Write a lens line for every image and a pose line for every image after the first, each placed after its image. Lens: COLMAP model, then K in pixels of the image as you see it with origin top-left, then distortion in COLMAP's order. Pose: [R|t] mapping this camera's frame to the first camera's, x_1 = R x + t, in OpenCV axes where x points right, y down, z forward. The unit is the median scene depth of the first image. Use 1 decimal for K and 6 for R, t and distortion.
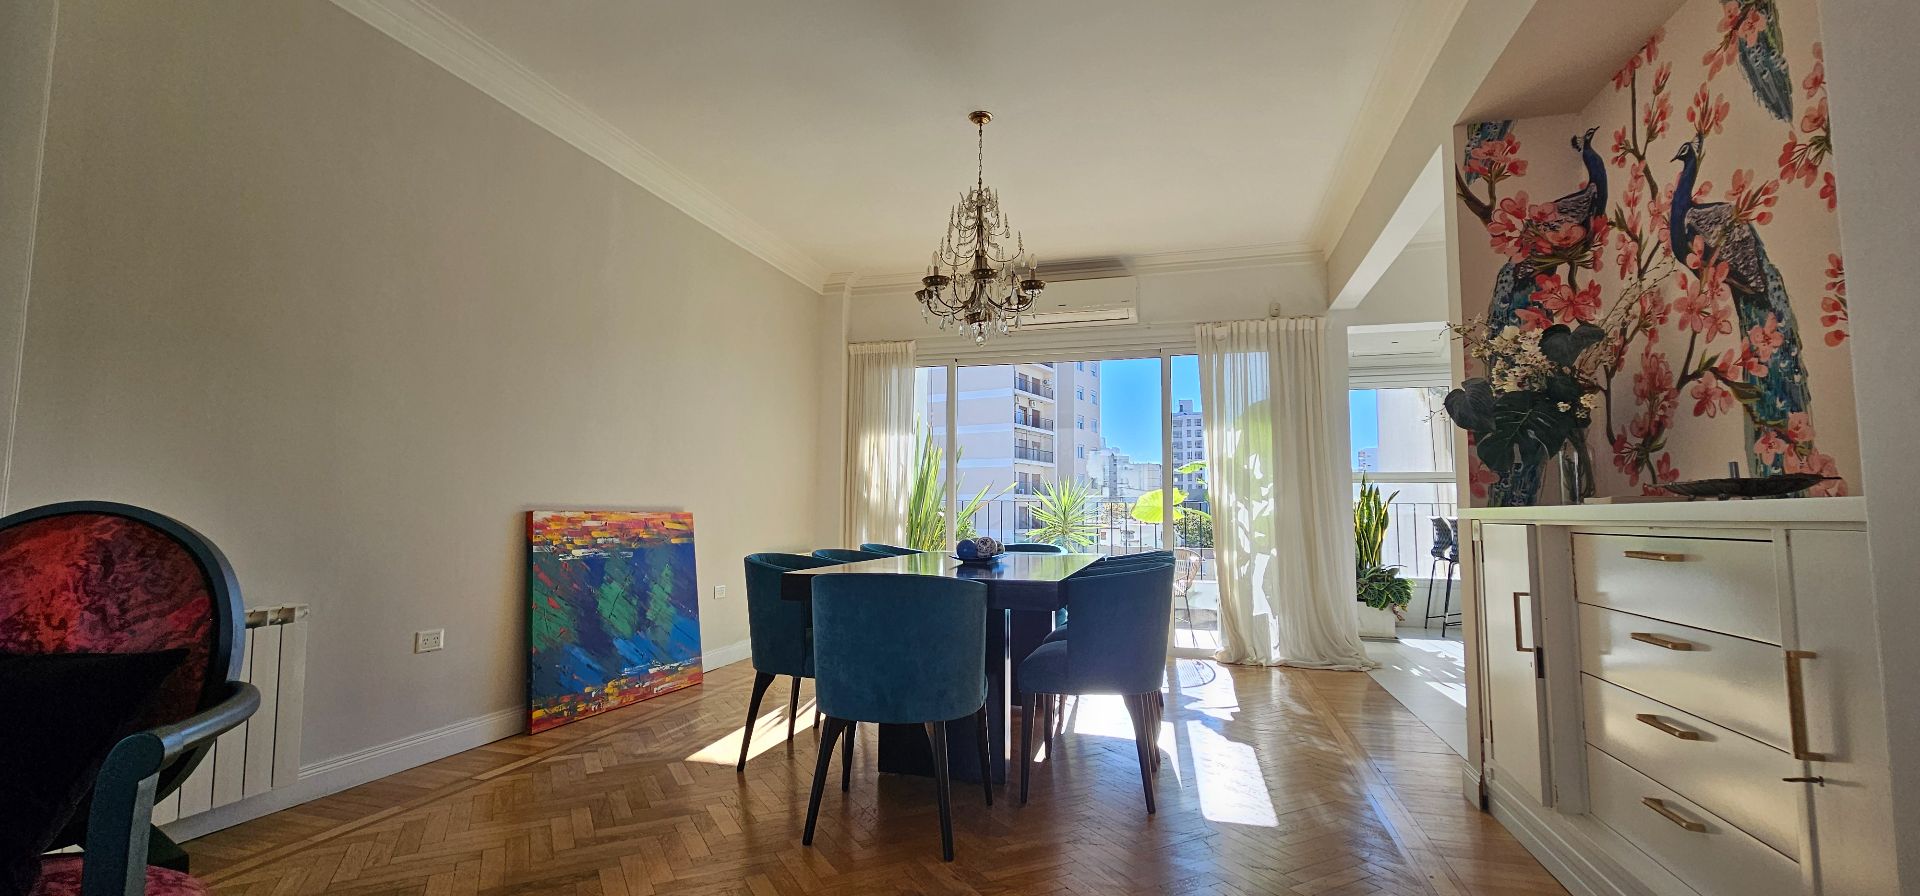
lens RADIAL K [[775.3, 0, 951.1], [0, 775.3, 449.6], [0, 0, 1]] dist [-0.004153, 0.000507]
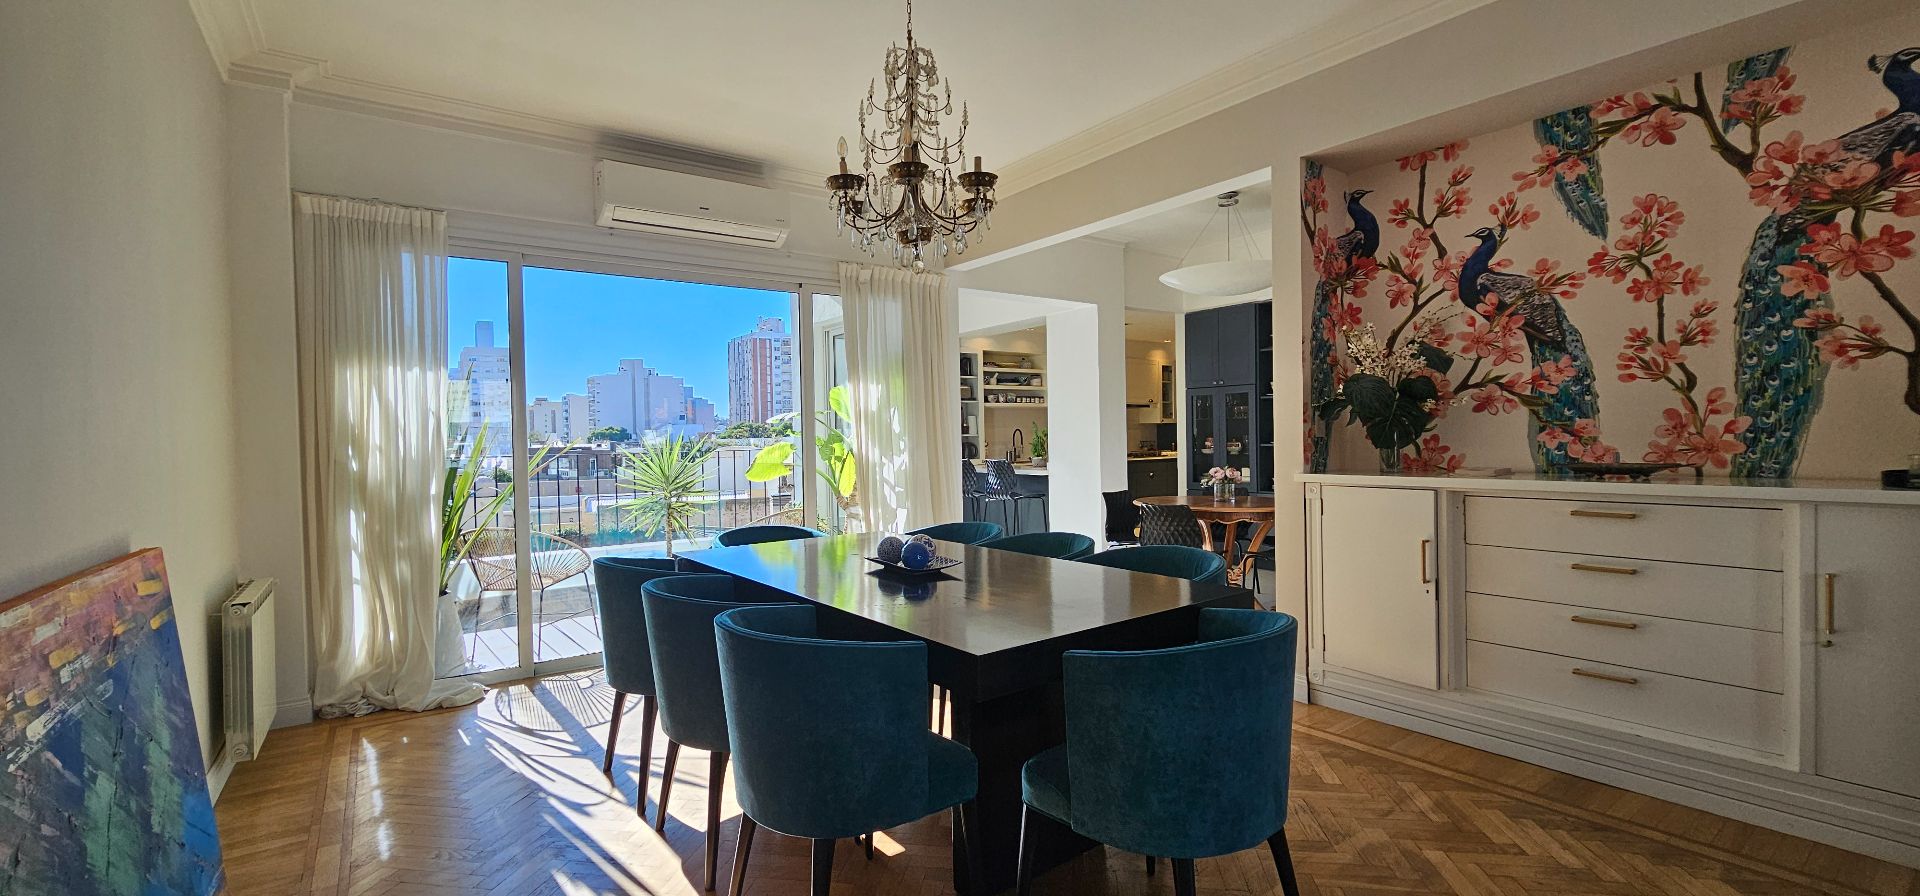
lens RADIAL K [[775.3, 0, 958.3], [0, 775.3, 450.6], [0, 0, 1]] dist [-0.004153, 0.000507]
pose [[0.611145, -0.035444, 0.790724, -0.833827], [-0.039587, 0.996378, 0.075259, -0.041242], [-0.790528, -0.077296, 0.607529, 0.841548]]
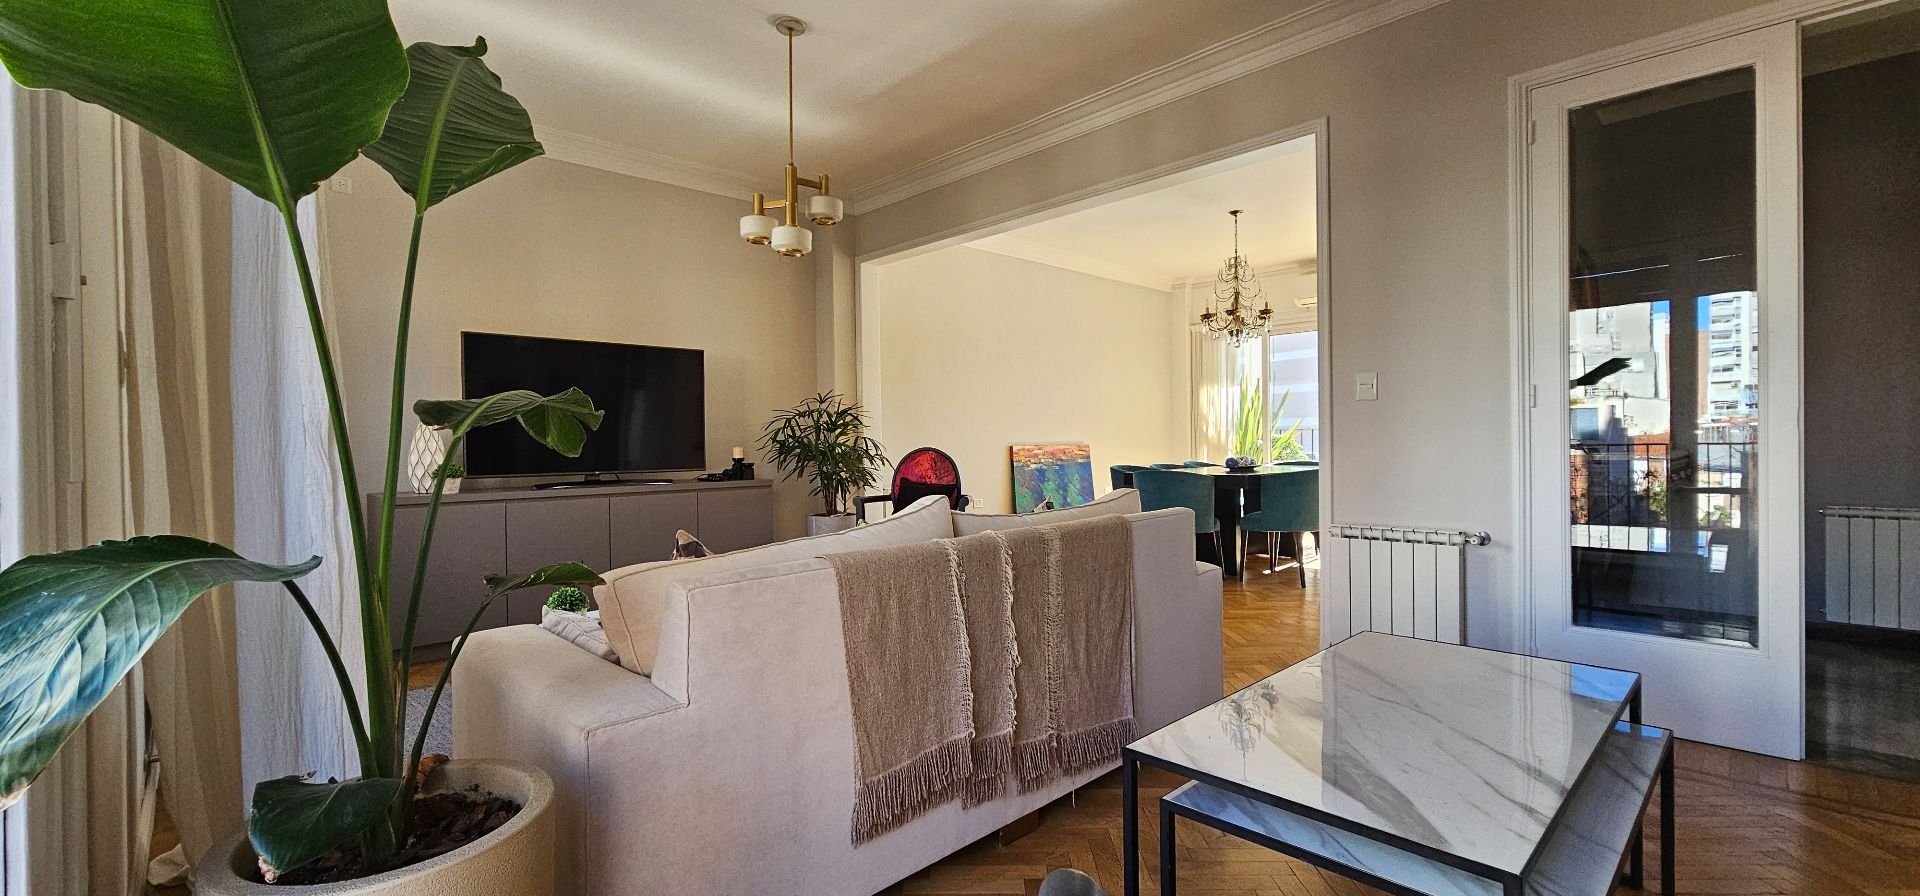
lens RADIAL K [[775.3, 0, 958.1], [0, 775.3, 444.8], [0, 0, 1]] dist [-0.004153, 0.000507]
pose [[0.874154, -0.018278, -0.485304, 0.537519], [0.060208, 0.995661, 0.070950, -0.125602], [0.481902, -0.091241, 0.871462, -1.393295]]
